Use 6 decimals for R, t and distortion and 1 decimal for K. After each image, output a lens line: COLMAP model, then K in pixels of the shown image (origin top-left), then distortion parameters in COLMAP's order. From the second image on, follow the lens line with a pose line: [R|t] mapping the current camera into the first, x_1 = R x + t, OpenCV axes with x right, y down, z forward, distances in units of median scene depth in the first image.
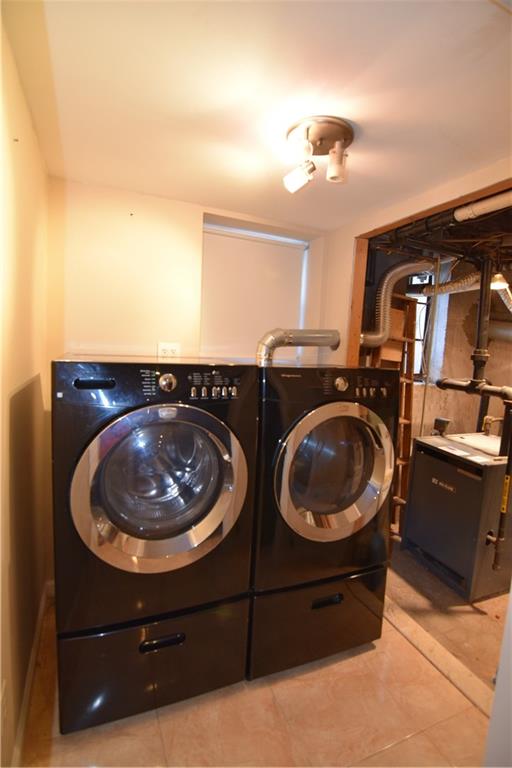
lens RADIAL K [[378.7, 0, 256.0], [0, 378.7, 384.0], [0, 0, 1]] dist [-0.003313, -0.013182]
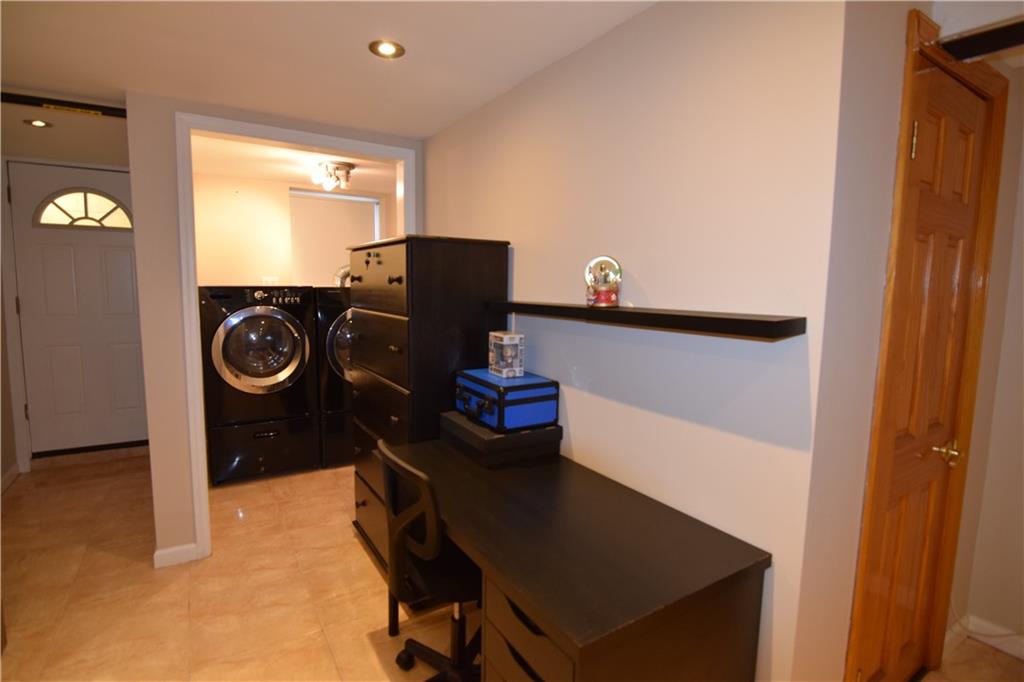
lens RADIAL K [[504.9, 0, 512.0], [0, 504.9, 341.0], [0, 0, 1]] dist [-0.003313, -0.013182]
pose [[0.987860, -0.051908, 0.146417, 0.406547], [0.049423, 0.998566, 0.020561, 0.148392], [-0.147274, -0.013075, 0.989009, -1.093063]]
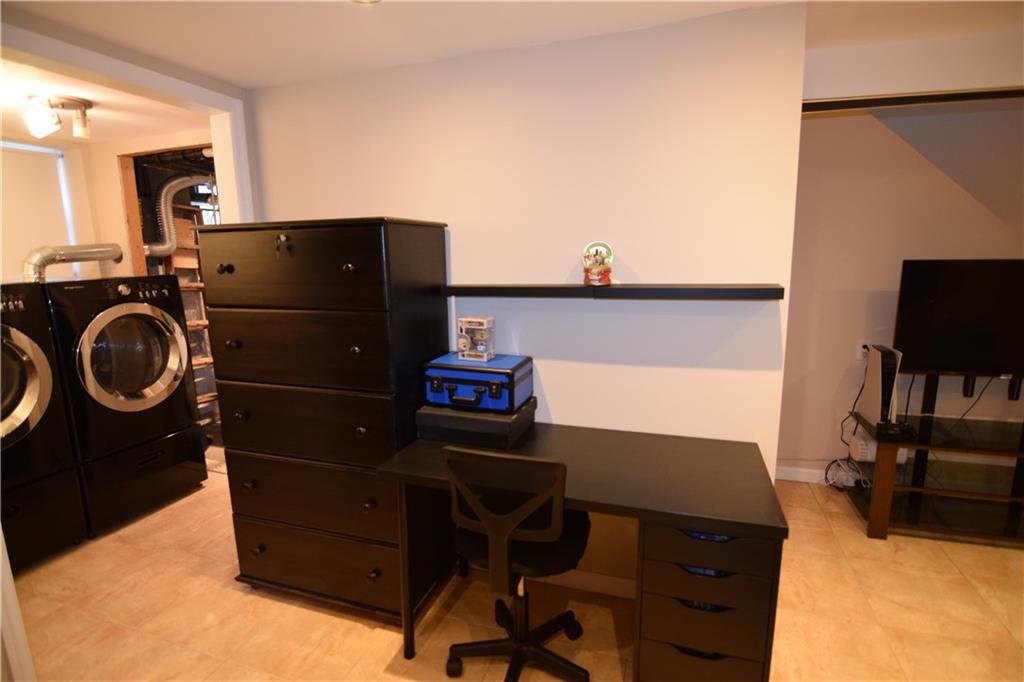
lens RADIAL K [[504.9, 0, 512.0], [0, 504.9, 341.0], [0, 0, 1]] dist [-0.003313, -0.013182]
pose [[0.671382, -0.188951, 0.716620, -0.108607], [0.124052, 0.981962, 0.142693, 0.068678], [-0.730655, -0.006903, 0.682711, -0.849801]]
